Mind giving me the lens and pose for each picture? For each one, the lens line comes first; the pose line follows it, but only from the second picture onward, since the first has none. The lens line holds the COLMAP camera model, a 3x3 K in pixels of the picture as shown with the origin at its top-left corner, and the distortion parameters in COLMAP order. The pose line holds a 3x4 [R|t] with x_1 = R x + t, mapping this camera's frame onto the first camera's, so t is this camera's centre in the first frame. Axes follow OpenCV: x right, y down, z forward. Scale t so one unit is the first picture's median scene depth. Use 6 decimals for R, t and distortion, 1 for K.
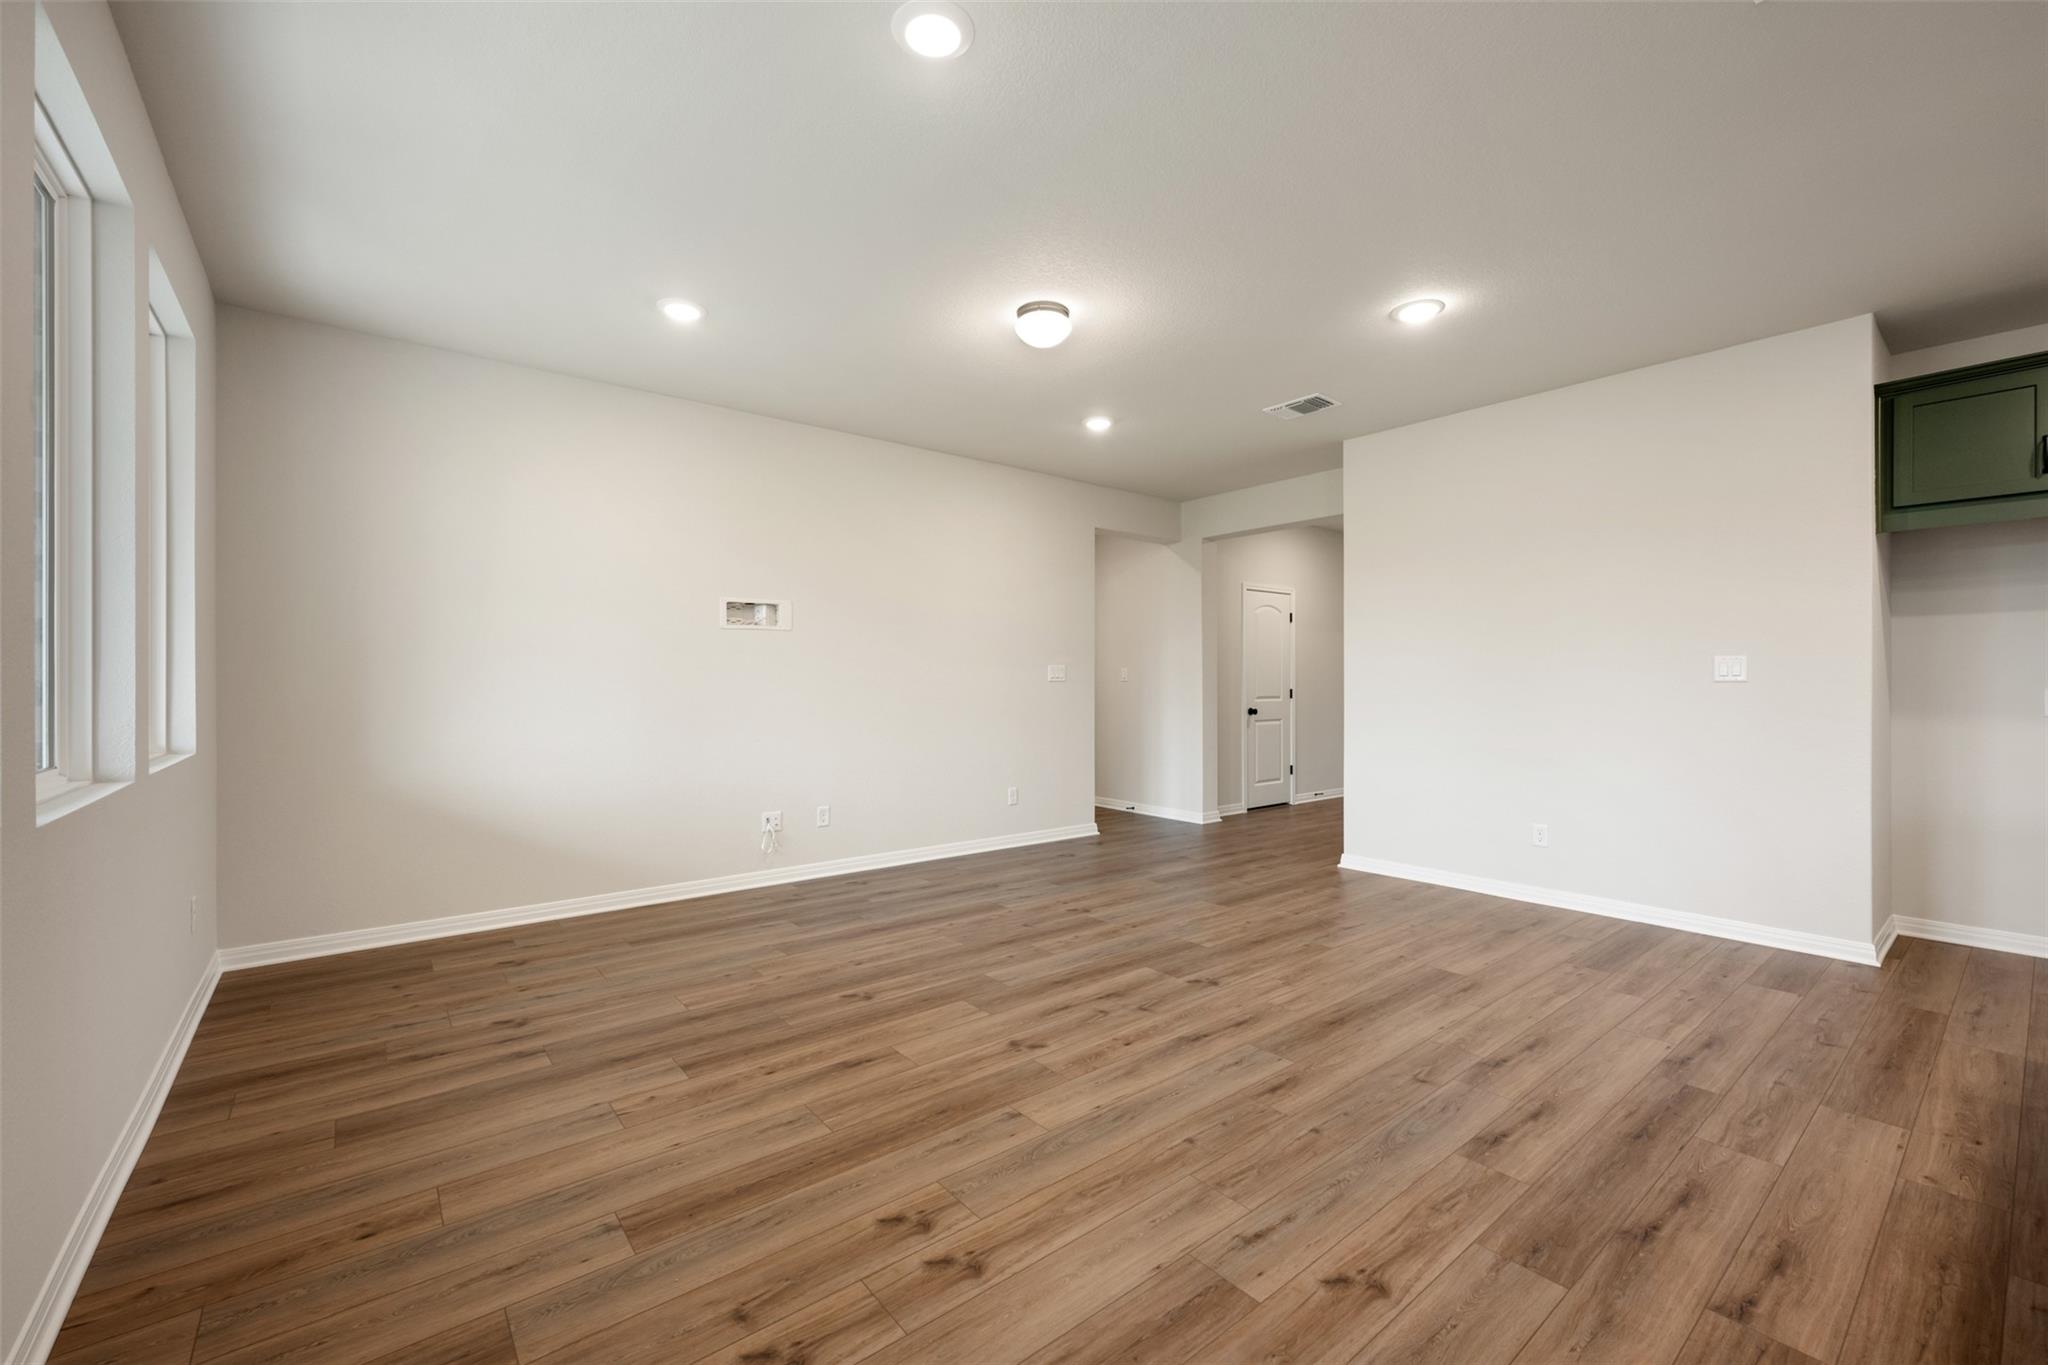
lens RADIAL K [[833.0, 0, 1021.9], [0, 833.0, 685.7], [0, 0, 1]] dist [-0.000188, 0.000078]
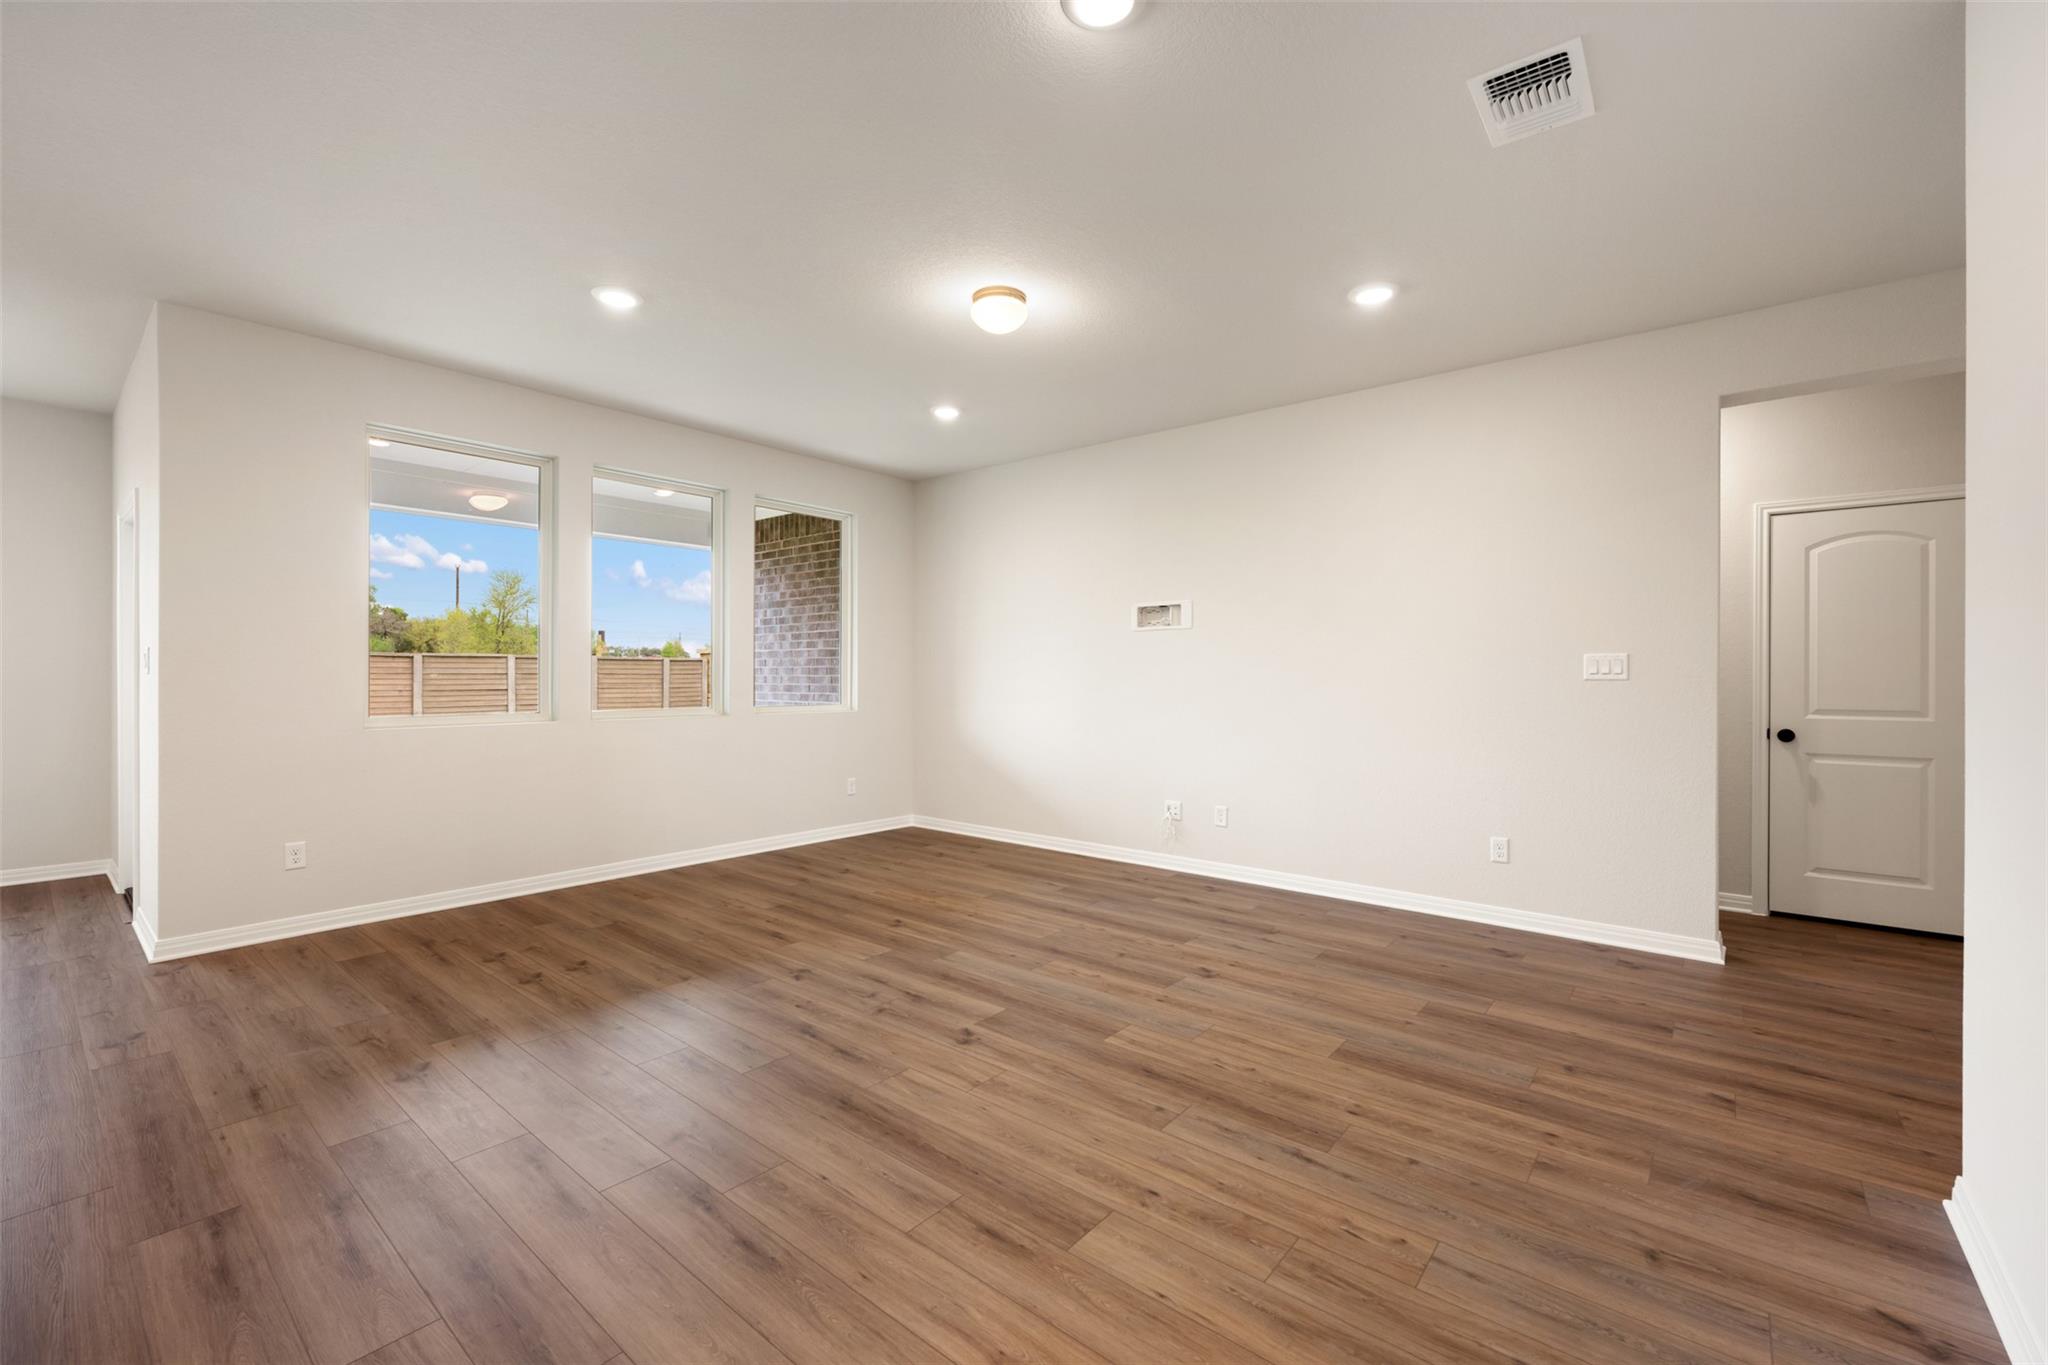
lens RADIAL K [[833.0, 0, 1003.4], [0, 833.0, 679.4], [0, 0, 1]] dist [-0.000188, 0.000078]
pose [[0.196537, 0.003722, -0.980489, 1.018517], [-0.008282, 0.999963, 0.002136, -0.004960], [0.980461, 0.007700, 0.196560, 0.847493]]
